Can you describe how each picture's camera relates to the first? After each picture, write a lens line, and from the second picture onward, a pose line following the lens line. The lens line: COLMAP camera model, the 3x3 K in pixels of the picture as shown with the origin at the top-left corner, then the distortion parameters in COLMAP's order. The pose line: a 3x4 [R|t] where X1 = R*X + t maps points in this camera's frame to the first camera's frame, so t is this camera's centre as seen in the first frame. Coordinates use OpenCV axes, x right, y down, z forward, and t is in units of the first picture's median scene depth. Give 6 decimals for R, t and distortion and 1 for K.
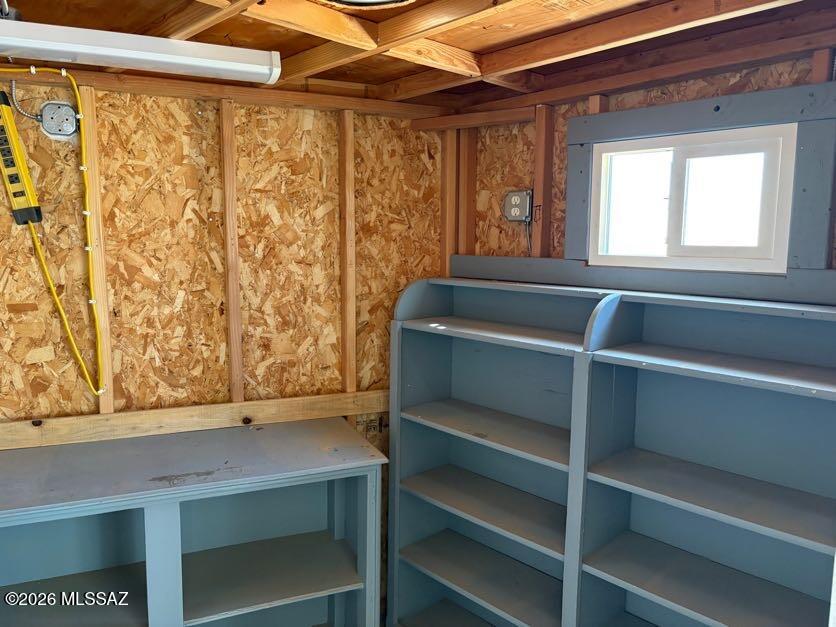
lens RADIAL K [[616.7, 0, 419.8], [0, 616.7, 311.5], [0, 0, 1]] dist [0.012616, -0.018990]
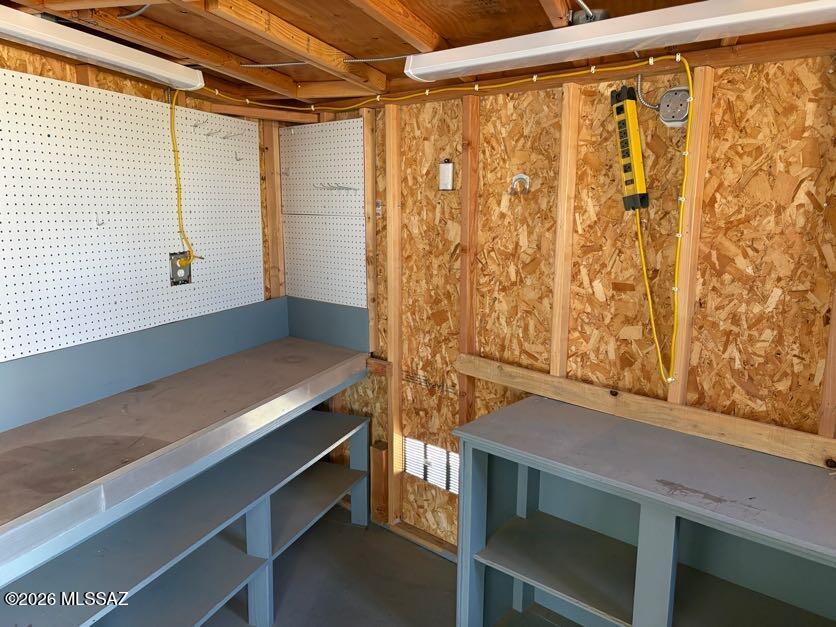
lens RADIAL K [[616.7, 0, 418.8], [0, 616.7, 314.6], [0, 0, 1]] dist [0.012616, -0.018990]
pose [[0.432475, 0.151205, -0.888877, 0.170824], [-0.128515, 0.986110, 0.105218, -0.025328], [0.892440, 0.068730, 0.445900, 0.187236]]
